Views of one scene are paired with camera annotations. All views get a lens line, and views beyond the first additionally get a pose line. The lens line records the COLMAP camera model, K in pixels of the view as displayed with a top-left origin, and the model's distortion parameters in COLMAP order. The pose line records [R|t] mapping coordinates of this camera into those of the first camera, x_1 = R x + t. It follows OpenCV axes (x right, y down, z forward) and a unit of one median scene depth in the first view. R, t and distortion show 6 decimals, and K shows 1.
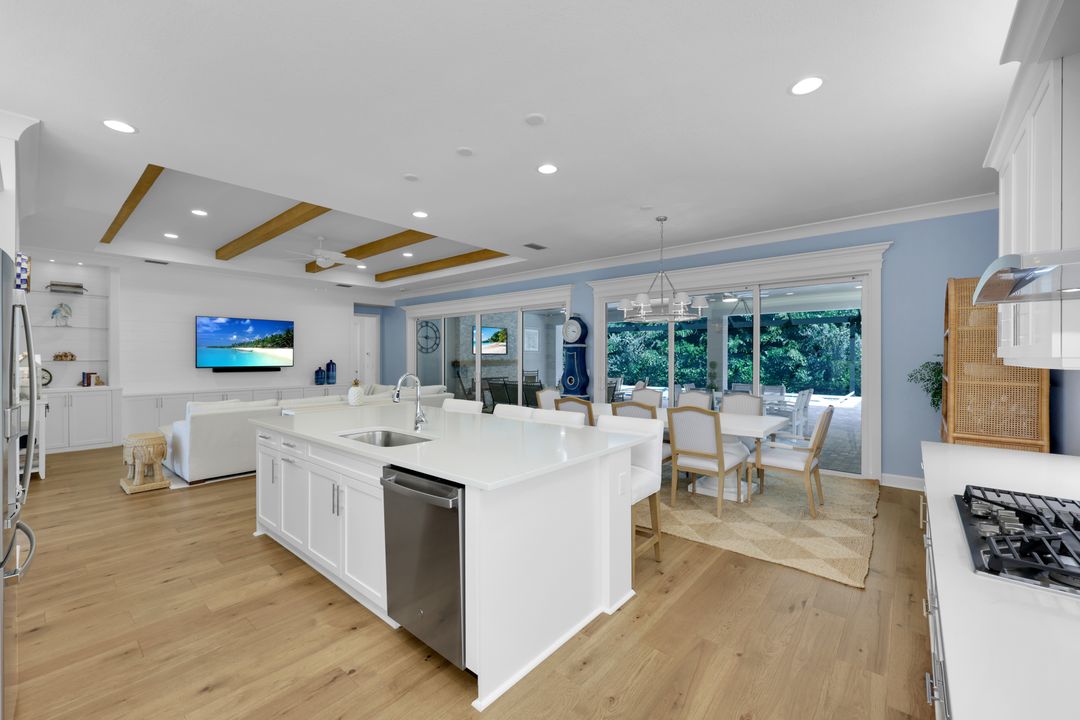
lens RADIAL K [[439.2, 0, 539.5], [0, 439.2, 360.9], [0, 0, 1]] dist [0.004140, -0.000035]
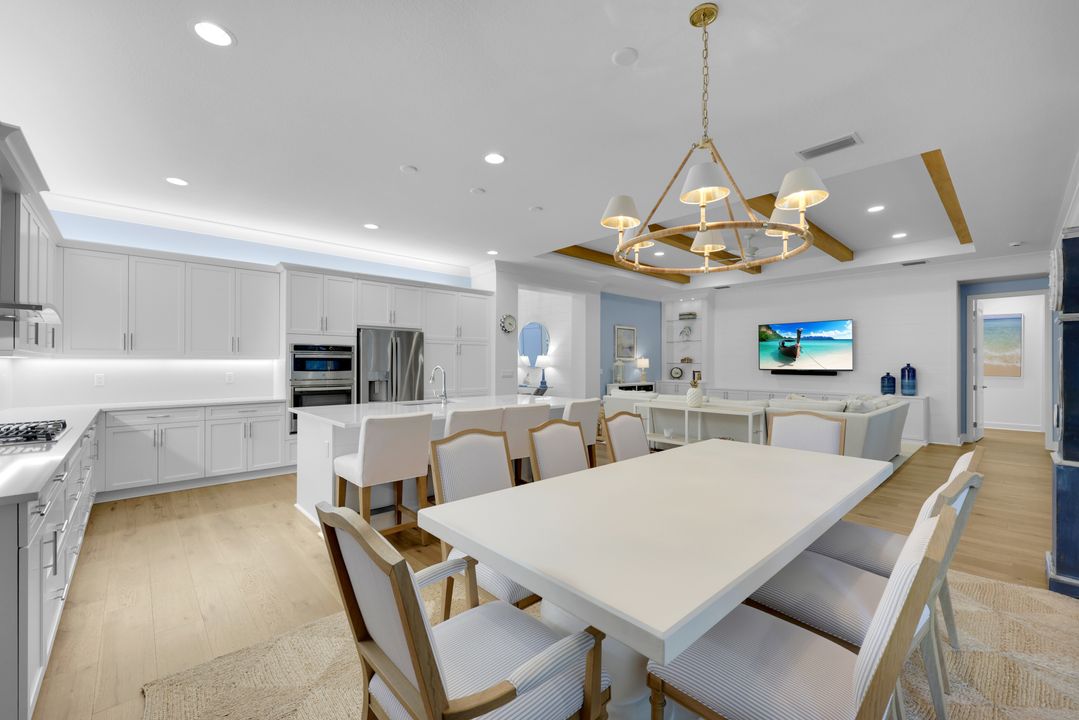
lens RADIAL K [[438.8, 0, 542.3], [0, 438.8, 363.1], [0, 0, 1]] dist [0.004140, -0.000035]
pose [[-0.110473, 0.001643, -0.993878, 0.485997], [-0.009902, 0.999947, 0.002753, 0.001338], [0.993830, 0.010146, -0.110451, 0.622087]]
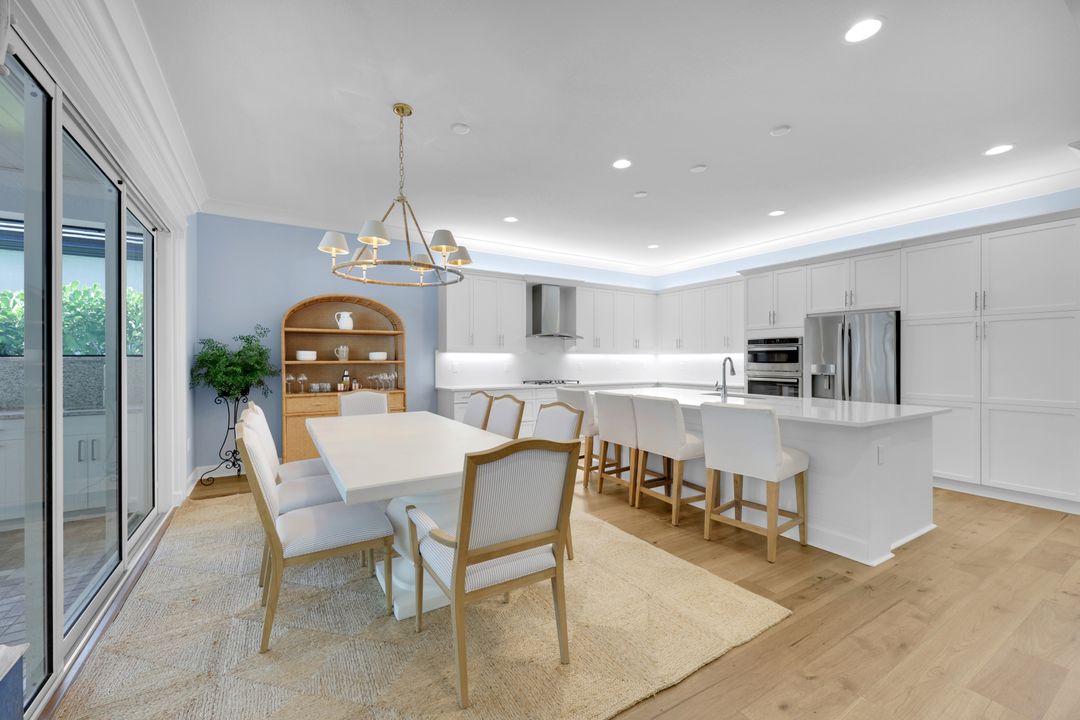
lens RADIAL K [[439.2, 0, 539.7], [0, 439.2, 358.6], [0, 0, 1]] dist [0.004140, -0.000035]
pose [[-0.954346, 0.004105, 0.298674, -0.058348], [0.005569, 0.999976, 0.004050, 0.007610], [-0.298650, 0.005529, -0.954347, 1.049134]]
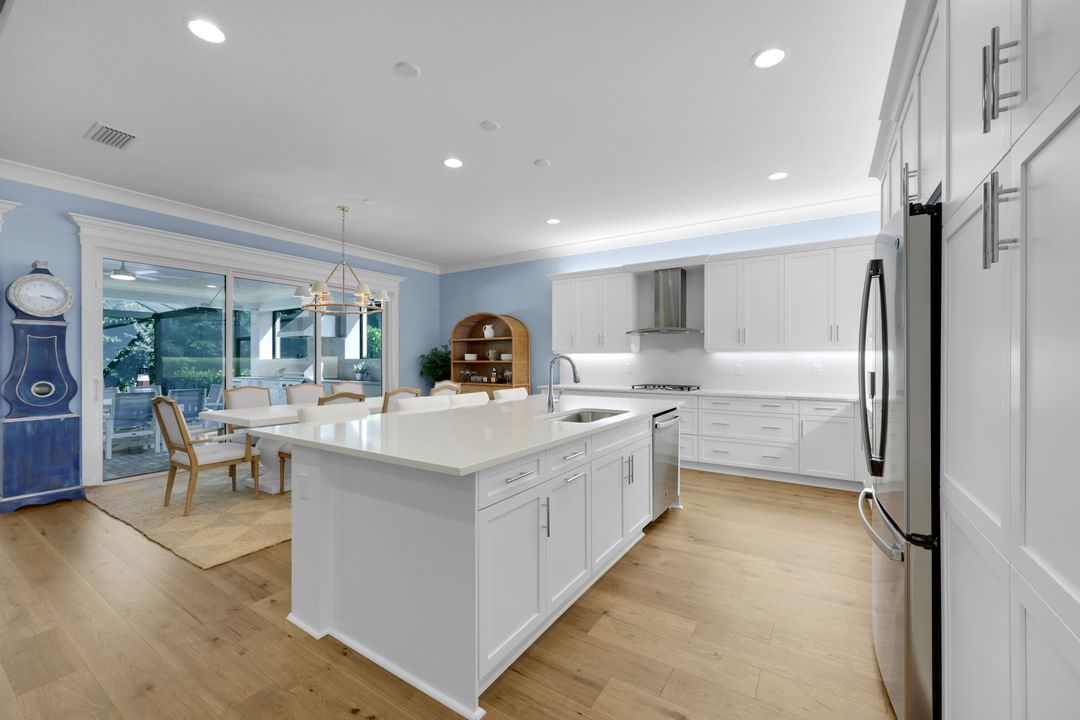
lens RADIAL K [[439.2, 0, 535.7], [0, 439.2, 360.8], [0, 0, 1]] dist [0.004140, -0.000035]
pose [[-0.129039, 0.001408, 0.991639, -0.532026], [0.007061, 0.999975, -0.000501, 0.013858], [-0.991614, 0.006937, -0.129046, 0.481379]]
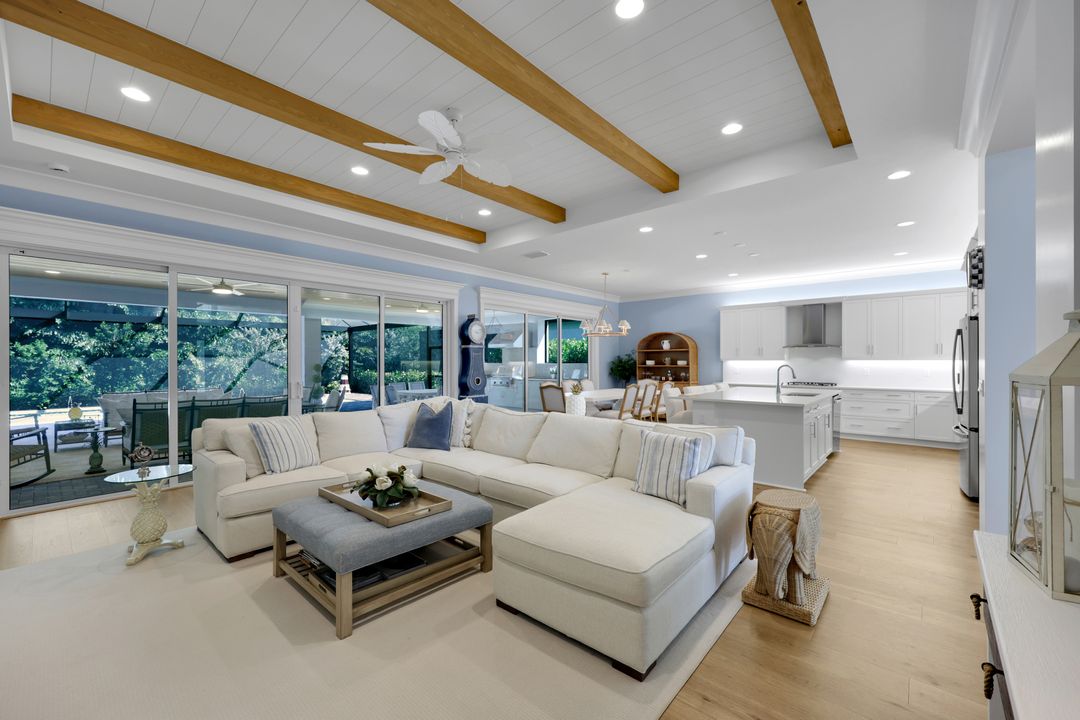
lens RADIAL K [[439.2, 0, 539.3], [0, 439.2, 361.3], [0, 0, 1]] dist [0.004140, -0.000035]
pose [[0.006008, 0.004992, 0.999969, -0.942825], [0.006428, 0.999967, -0.005030, 0.003711], [-0.999961, 0.006458, 0.005976, 0.854319]]
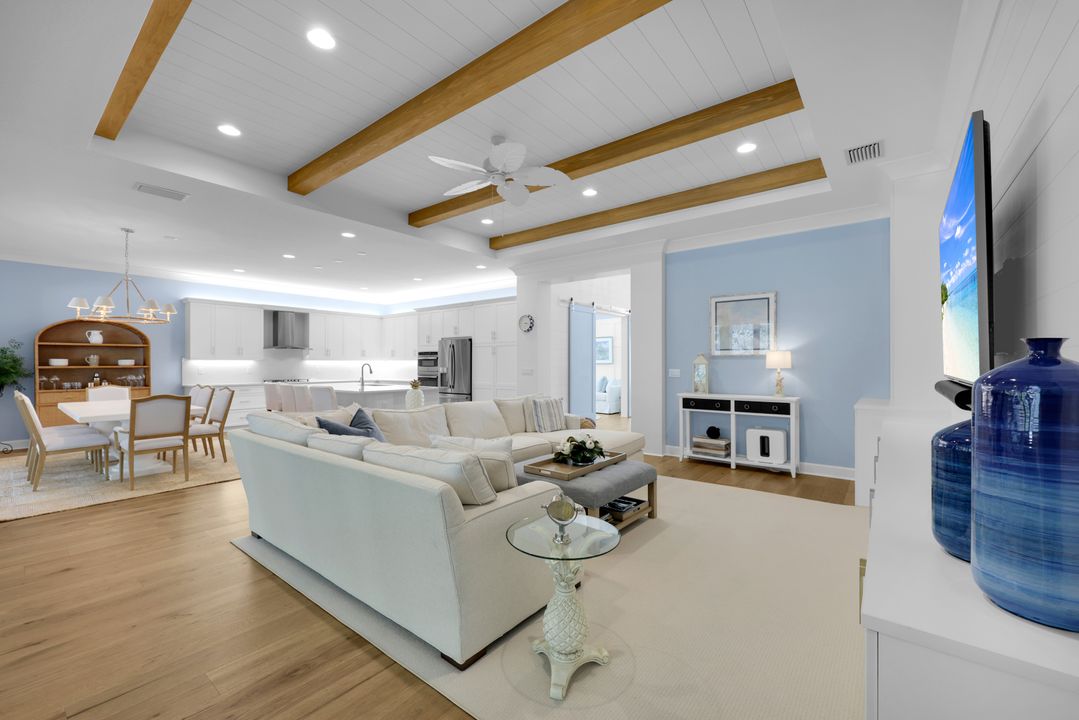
lens RADIAL K [[438.8, 0, 534.9], [0, 438.8, 360.6], [0, 0, 1]] dist [0.004140, -0.000035]
pose [[-0.999475, 0.003888, -0.032181, -0.499438], [0.003840, 0.999991, 0.001562, 0.002397], [0.032187, 0.001438, -0.999481, 1.483732]]
